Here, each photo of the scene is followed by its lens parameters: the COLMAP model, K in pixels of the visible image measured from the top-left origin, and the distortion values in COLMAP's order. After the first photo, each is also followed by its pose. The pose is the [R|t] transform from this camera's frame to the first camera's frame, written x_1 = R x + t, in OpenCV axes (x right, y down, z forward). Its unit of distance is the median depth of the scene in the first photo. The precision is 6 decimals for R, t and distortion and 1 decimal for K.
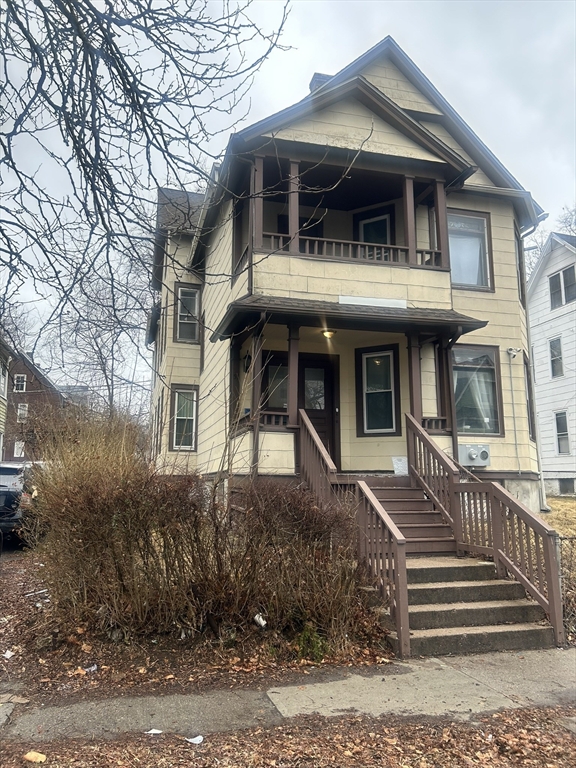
lens RADIAL K [[579.8, 0, 288.0], [0, 579.8, 384.0], [0, 0, 1]] dist [0.008289, 0.003041]
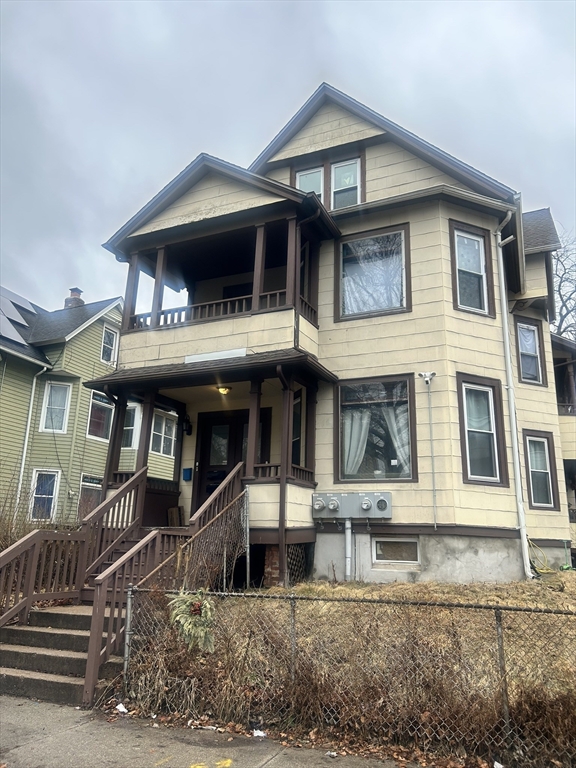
lens RADIAL K [[570.9, 0, 288.0], [0, 570.9, 384.0], [0, 0, 1]] dist [0.003191, 0.000331]
pose [[0.787639, -0.144736, -0.598895, 0.754348], [0.083760, 0.988146, -0.128650, 0.044066], [0.610417, 0.051167, 0.790426, 0.246518]]
